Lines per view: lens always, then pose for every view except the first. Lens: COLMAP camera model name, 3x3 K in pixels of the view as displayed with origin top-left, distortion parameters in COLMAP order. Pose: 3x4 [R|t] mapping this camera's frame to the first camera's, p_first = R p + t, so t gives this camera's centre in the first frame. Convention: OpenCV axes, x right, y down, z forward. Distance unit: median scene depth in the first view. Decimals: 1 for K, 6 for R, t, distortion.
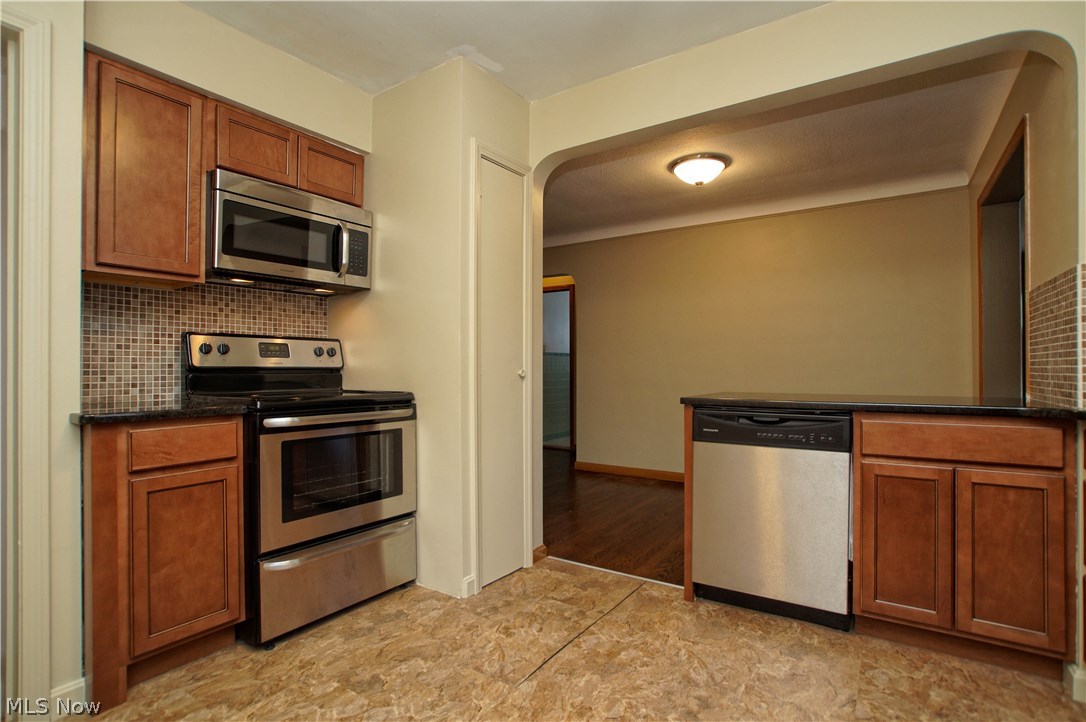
lens RADIAL K [[523.0, 0, 543.0], [0, 523.0, 361.0], [0, 0, 1]] dist [-0.023131, 0.000272]
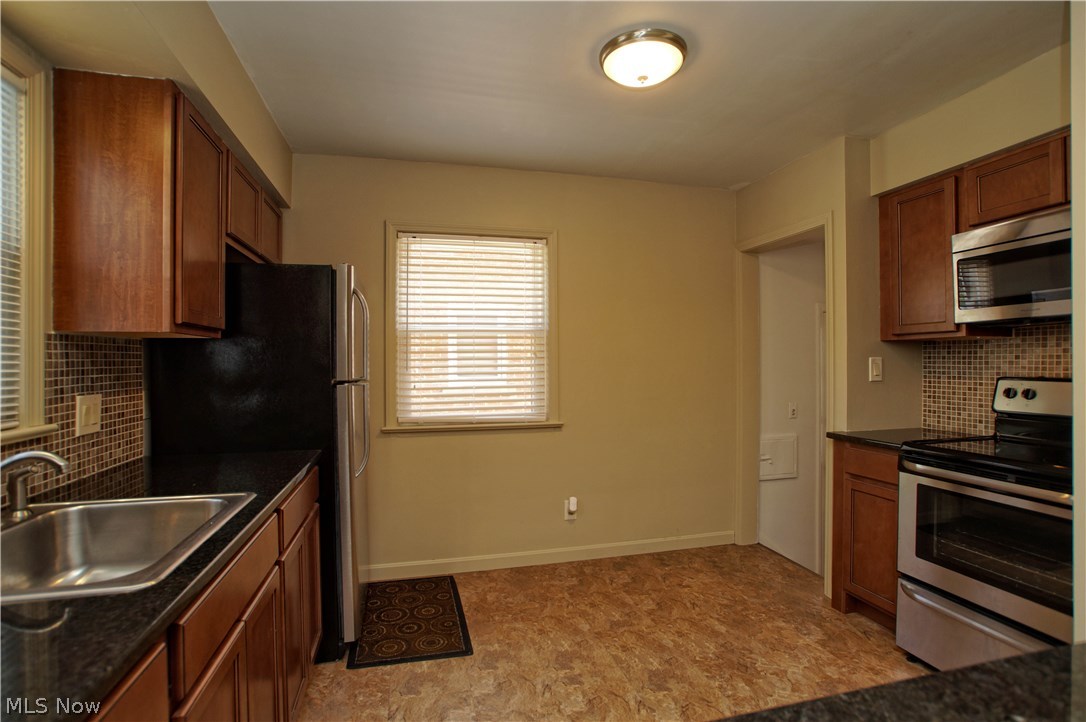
lens RADIAL K [[545.5, 0, 543.0], [0, 545.5, 361.0], [0, 0, 1]] dist [-0.000045, -0.000023]
pose [[-0.648166, 0.004681, -0.761485, 0.838298], [0.014224, 0.999881, -0.005961, -0.101758], [0.761367, -0.014695, -0.648155, 1.070071]]
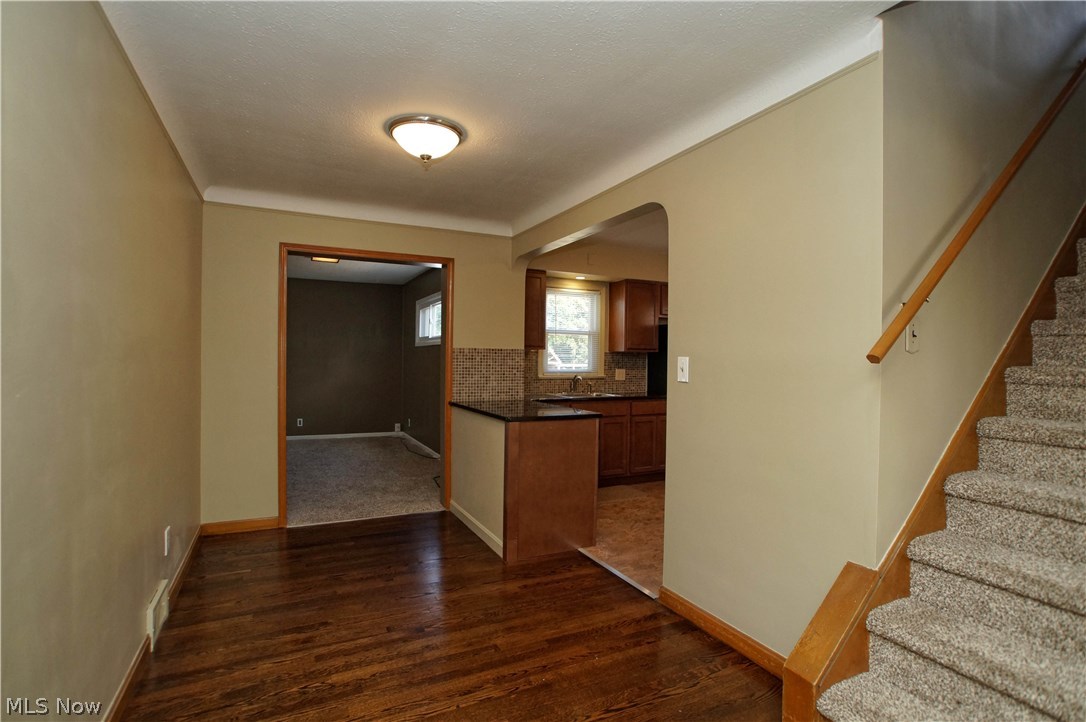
lens RADIAL K [[523.0, 0, 543.0], [0, 523.0, 361.0], [0, 0, 1]] dist [-0.023131, 0.000272]
pose [[-0.869686, -0.007892, 0.493543, -0.381901], [-0.016005, 0.999797, -0.012216, -0.067273], [-0.493347, -0.018524, -0.869636, 2.674243]]
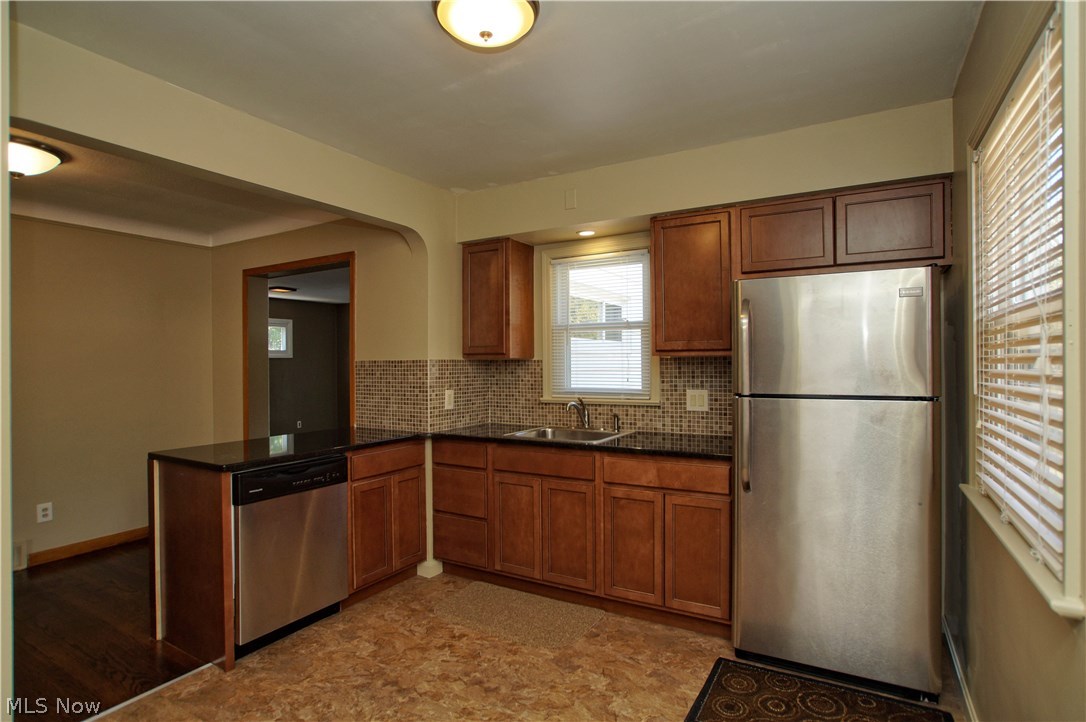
lens RADIAL K [[556.1, 0, 543.0], [0, 556.1, 361.0], [0, 0, 1]] dist [-0.038001, 0.000203]
pose [[-0.068052, 0.003713, 0.997675, -0.869889], [-0.005859, 0.999974, -0.004121, -0.135902], [-0.997665, -0.006126, -0.068028, 0.533527]]
